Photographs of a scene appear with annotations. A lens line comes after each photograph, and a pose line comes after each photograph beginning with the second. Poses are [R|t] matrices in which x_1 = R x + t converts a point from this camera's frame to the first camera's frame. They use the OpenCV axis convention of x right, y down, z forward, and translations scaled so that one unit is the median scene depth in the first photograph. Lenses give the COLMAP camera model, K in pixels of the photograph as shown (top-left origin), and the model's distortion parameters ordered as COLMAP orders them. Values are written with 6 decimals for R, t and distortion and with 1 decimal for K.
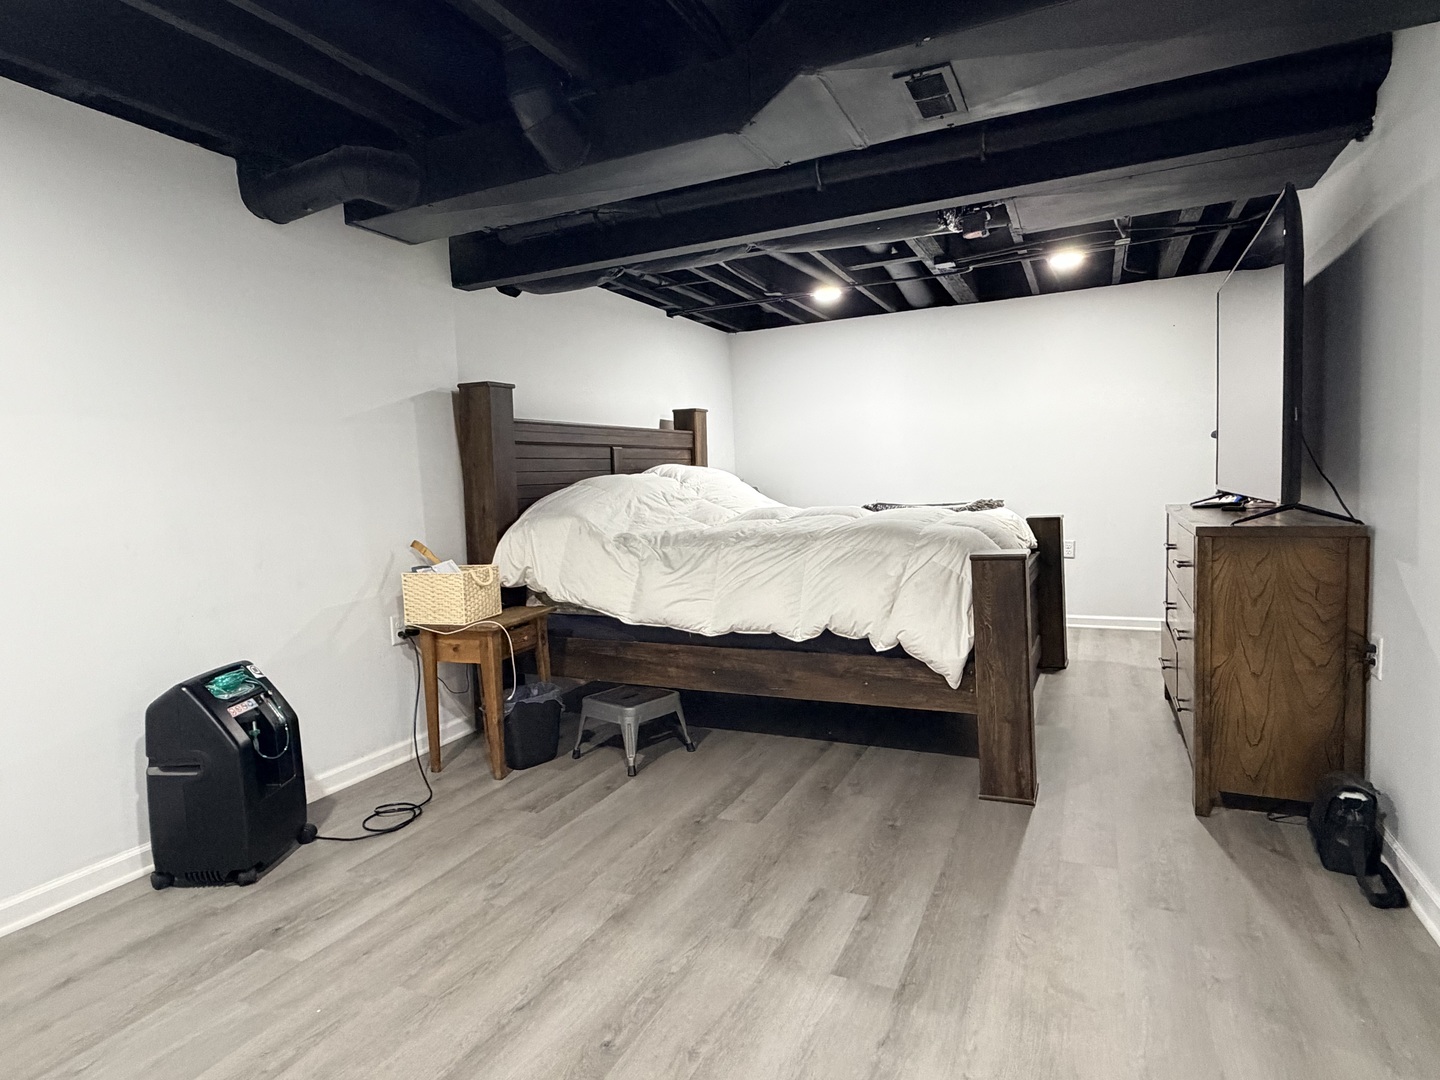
lens RADIAL K [[809.2, 0, 720.0], [0, 809.2, 540.0], [0, 0, 1]] dist [-0.000825, 0.000230]
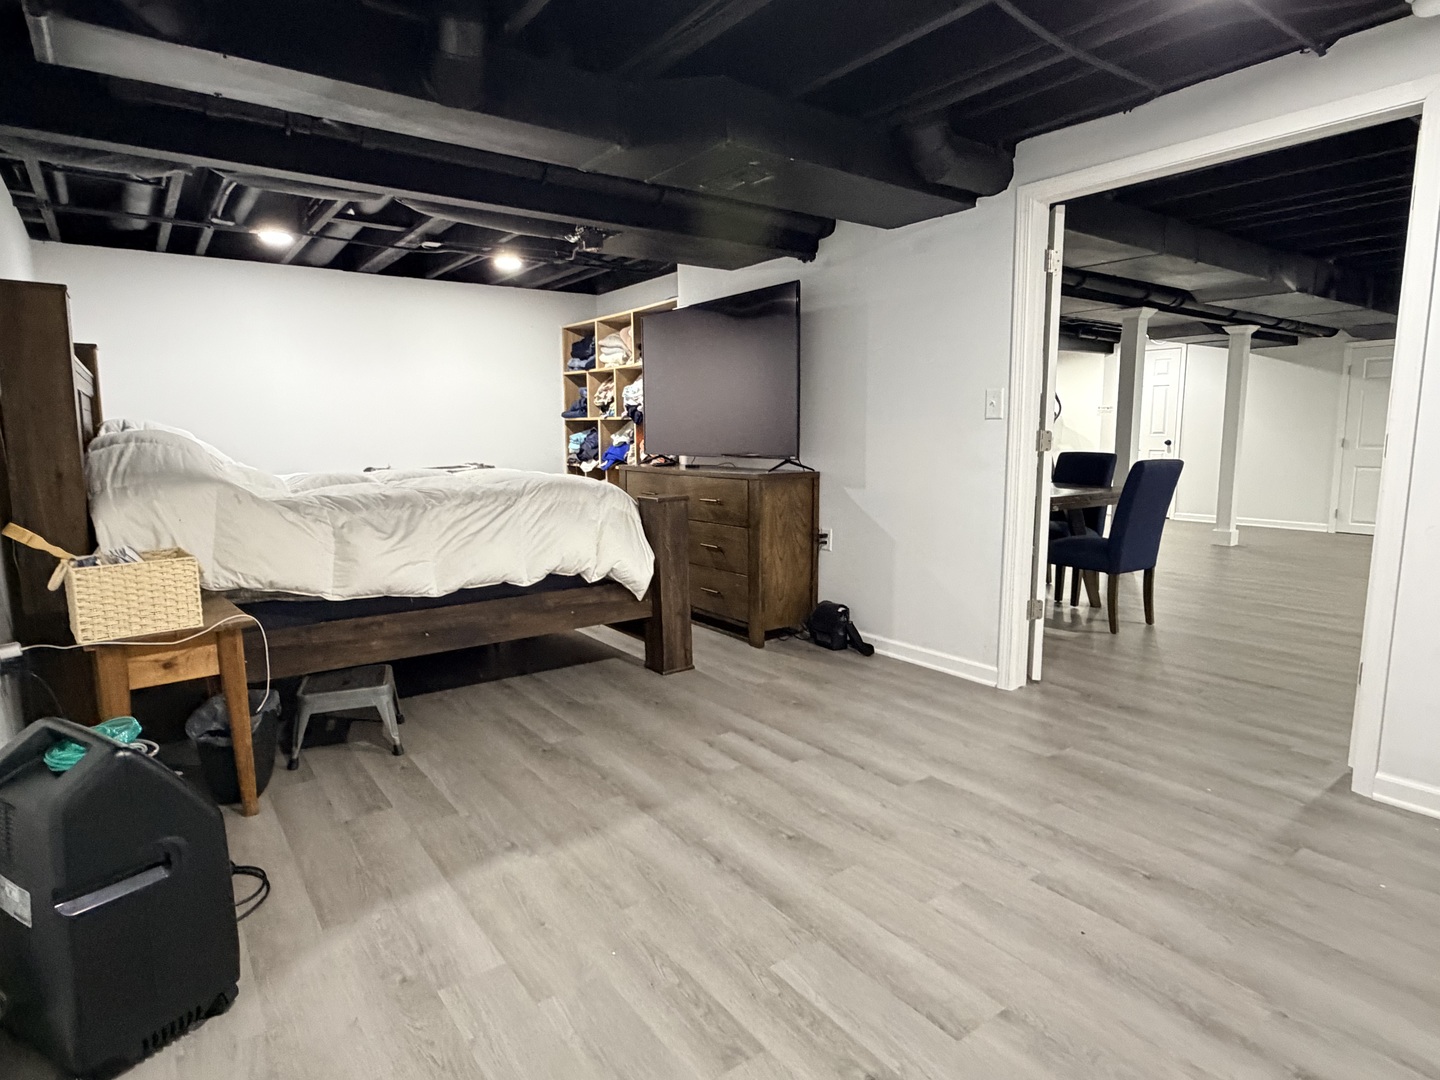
lens RADIAL K [[809.2, 0, 720.0], [0, 809.2, 540.0], [0, 0, 1]] dist [-0.000825, 0.000230]
pose [[0.473801, -0.083387, 0.876675, -0.773714], [0.057133, 0.996320, 0.063890, 0.005882], [-0.878777, 0.019815, 0.476822, 0.237112]]
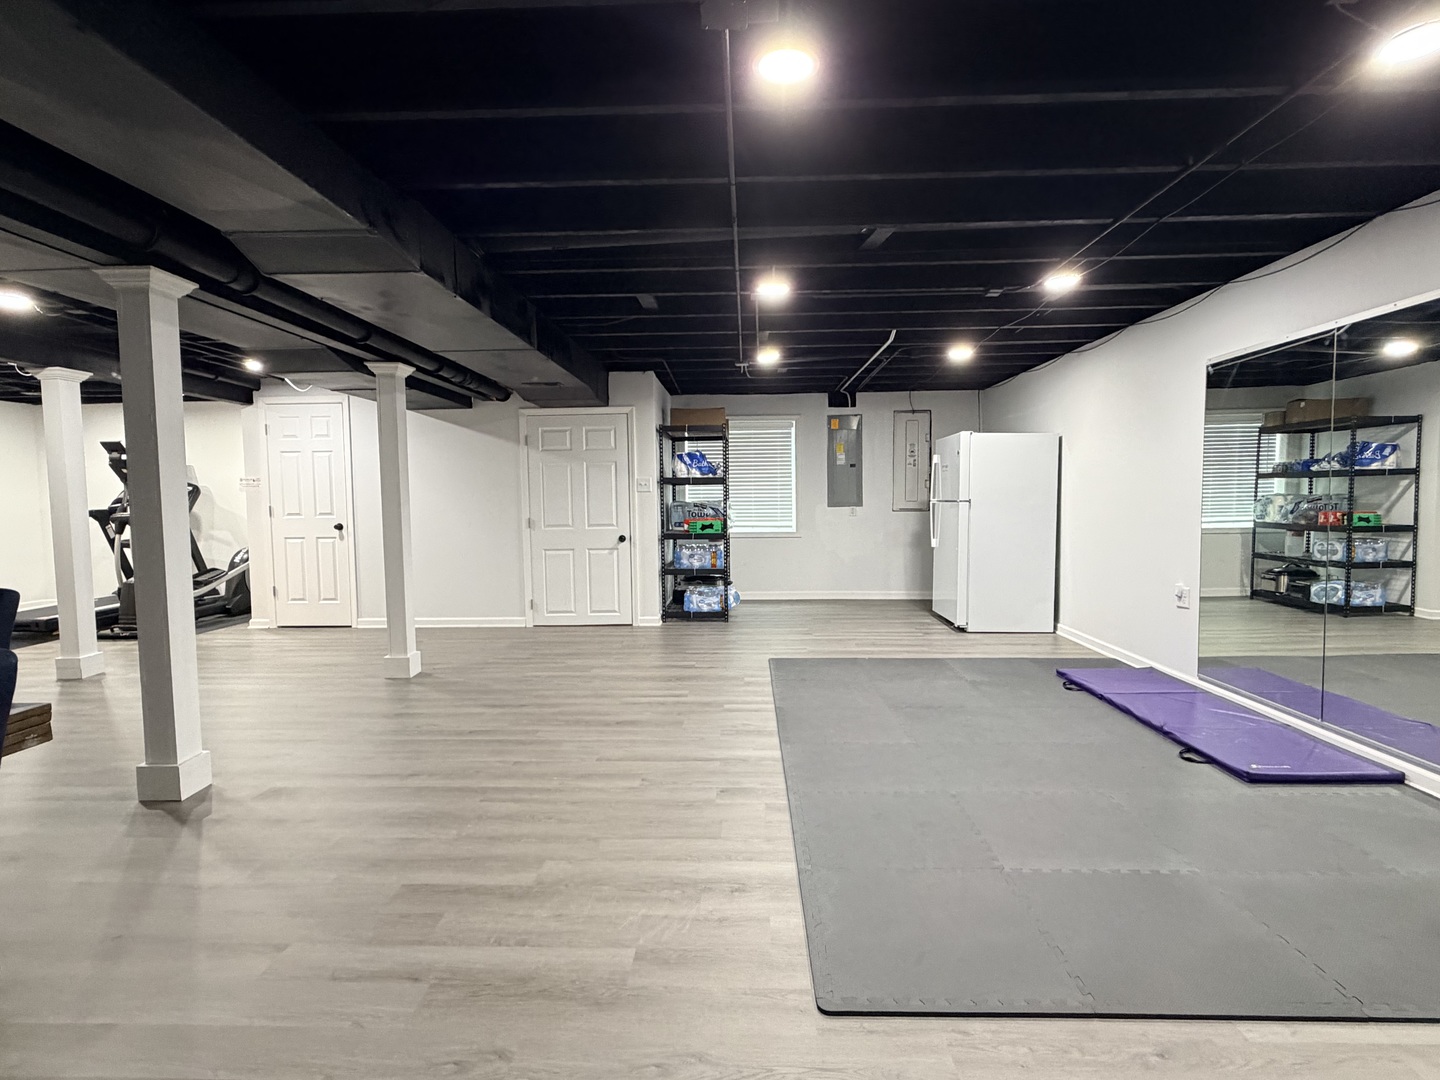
lens RADIAL K [[735.6, 0, 720.0], [0, 735.6, 540.0], [0, 0, 1]] dist [0.001048, 0.001764]
pose [[-0.392386, -0.008139, 0.919765, -0.729346], [0.100180, 0.993634, 0.051531, 0.004496], [-0.914329, 0.112362, -0.389073, 0.229090]]
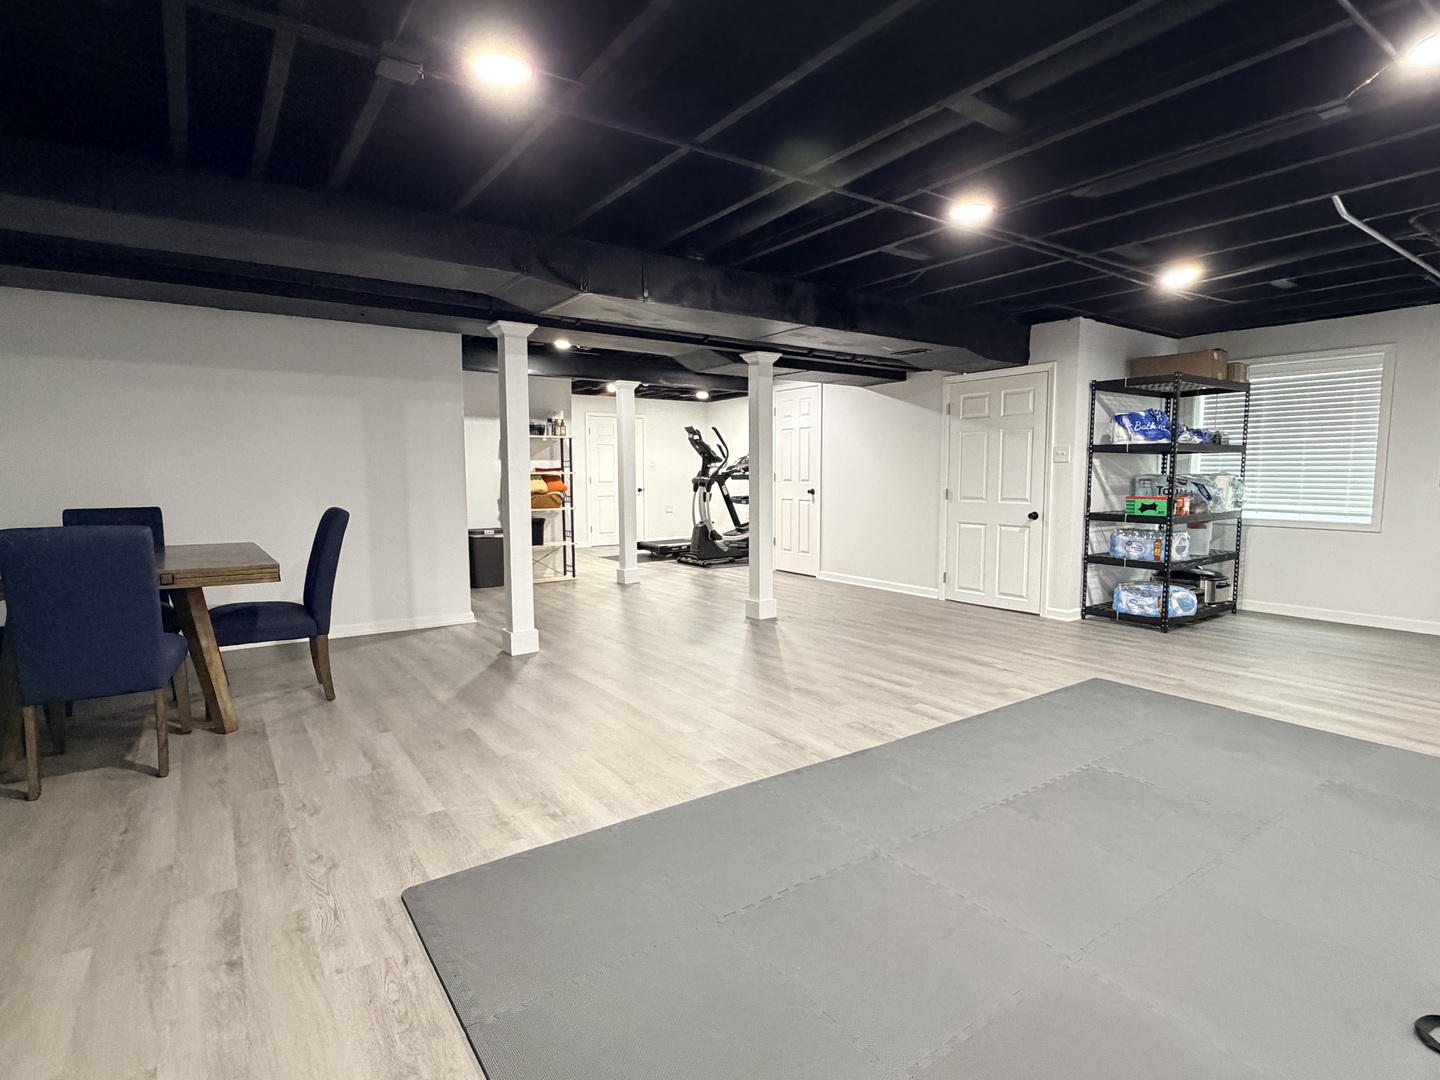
lens RADIAL K [[735.6, 0, 720.0], [0, 735.6, 540.0], [0, 0, 1]] dist [0.001048, 0.001764]
pose [[0.496688, -0.038540, 0.867073, -0.727442], [0.047609, 0.998719, 0.017120, 0.007052], [-0.866623, 0.032777, 0.497887, 0.199223]]
